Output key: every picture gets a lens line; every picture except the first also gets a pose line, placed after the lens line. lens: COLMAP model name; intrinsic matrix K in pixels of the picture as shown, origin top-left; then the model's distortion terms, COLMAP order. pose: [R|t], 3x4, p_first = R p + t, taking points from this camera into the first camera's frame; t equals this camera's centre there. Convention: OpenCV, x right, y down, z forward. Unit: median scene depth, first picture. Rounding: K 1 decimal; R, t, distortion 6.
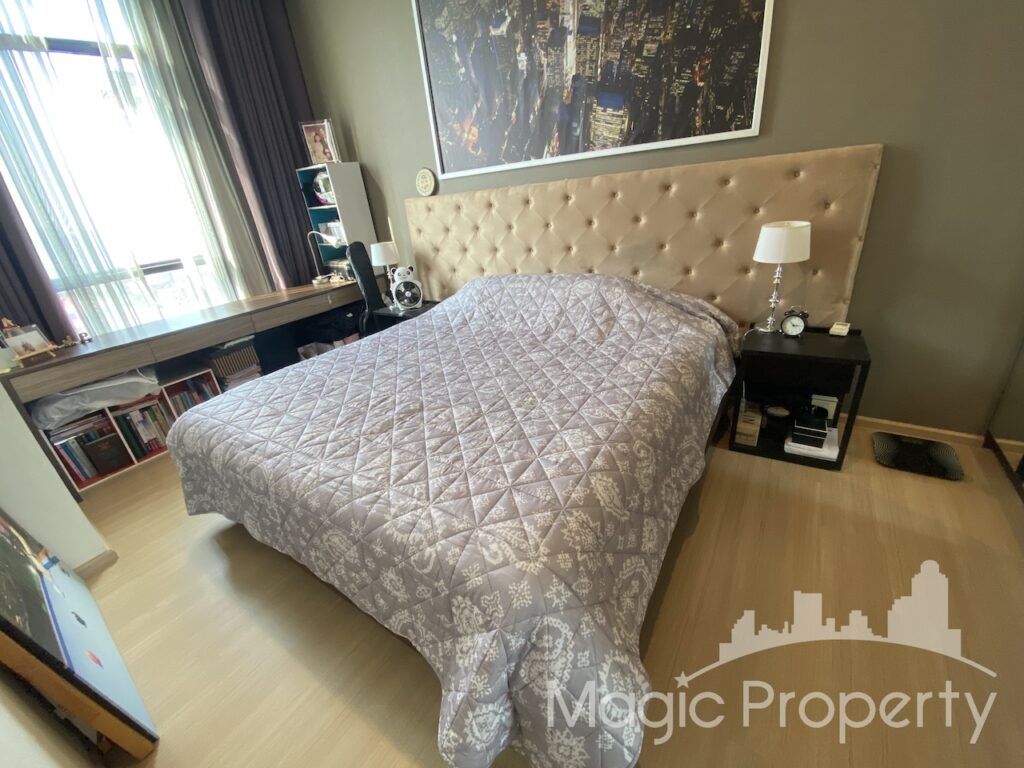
lens RADIAL K [[410.7, 0, 510.1], [0, 410.7, 385.0], [0, 0, 1]] dist [0.018918, -0.019832]
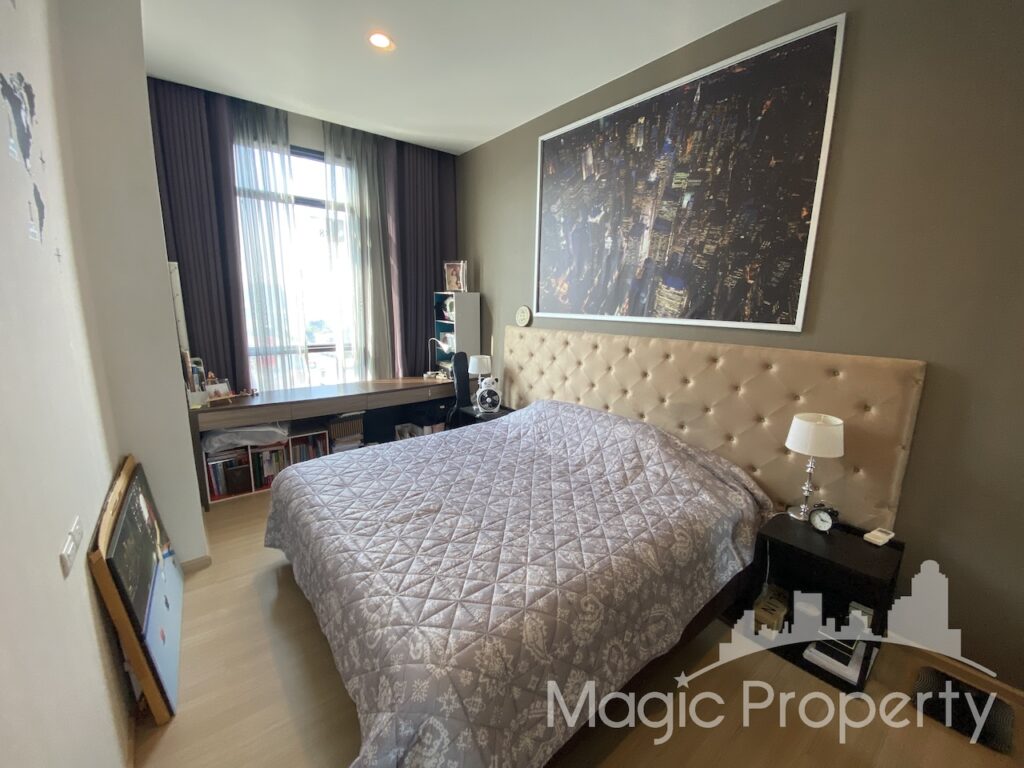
lens RADIAL K [[411.3, 0, 512.0], [0, 411.3, 384.0], [0, 0, 1]] dist [0.028644, -0.026174]
pose [[0.944552, 0.174820, -0.277956, 0.201810], [-0.232129, 0.954211, -0.188674, -0.091851], [0.232244, 0.242734, 0.941883, -0.152351]]
